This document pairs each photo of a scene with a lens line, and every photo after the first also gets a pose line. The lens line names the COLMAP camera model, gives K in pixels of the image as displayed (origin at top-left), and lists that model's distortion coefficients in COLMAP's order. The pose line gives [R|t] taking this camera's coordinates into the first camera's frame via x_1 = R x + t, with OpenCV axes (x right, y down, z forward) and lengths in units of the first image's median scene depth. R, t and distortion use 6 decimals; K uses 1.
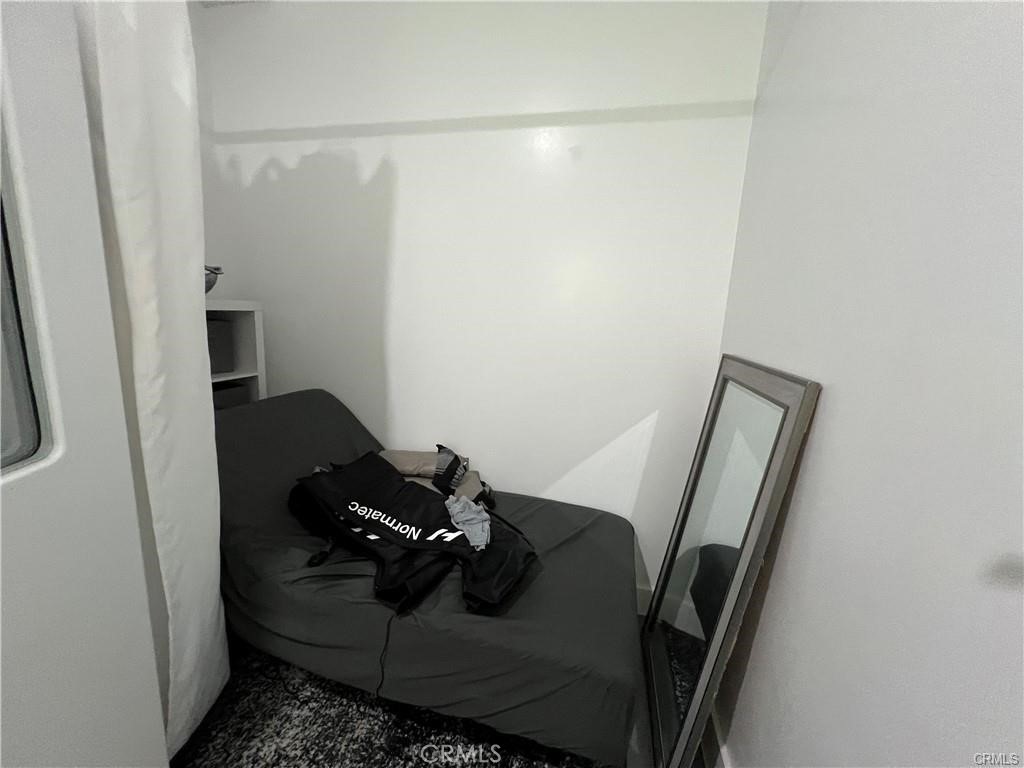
lens RADIAL K [[407.7, 0, 512.0], [0, 407.7, 384.0], [0, 0, 1]] dist [-0.002578, 0.000794]
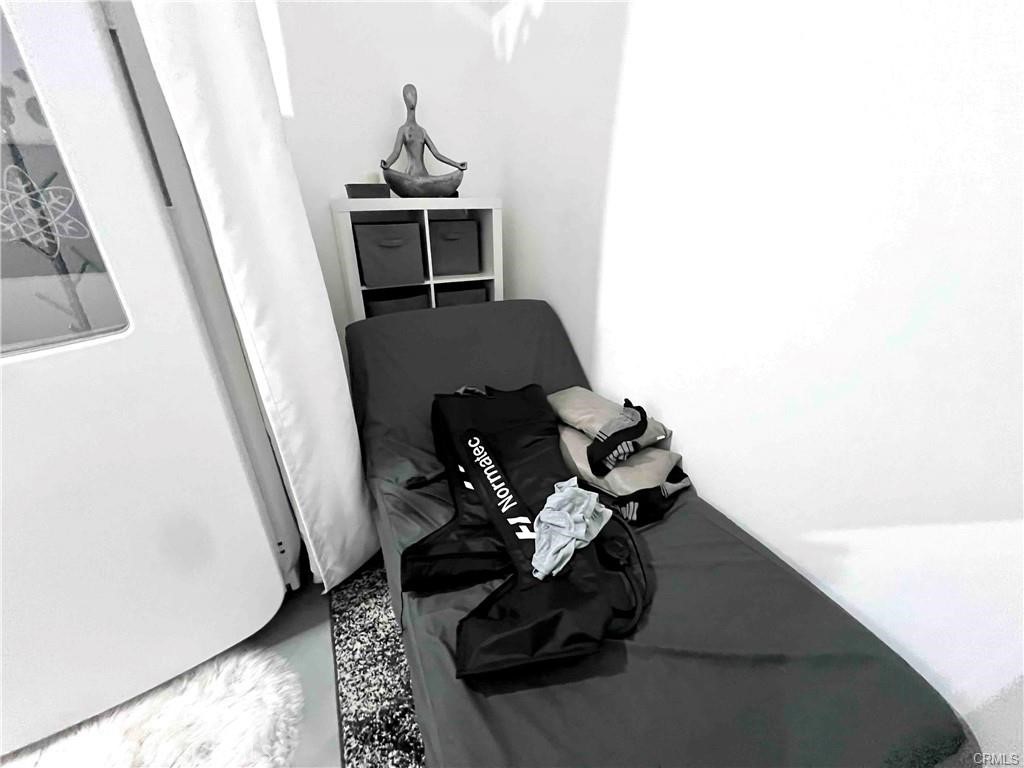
lens RADIAL K [[413.0, 0, 511.7], [0, 413.0, 376.8], [0, 0, 1]] dist [0.001447, 0.000007]
pose [[0.606200, 0.246265, -0.756224, 0.300570], [-0.073164, 0.964088, 0.255307, -0.068405], [0.791940, -0.099439, 0.602448, 0.554644]]
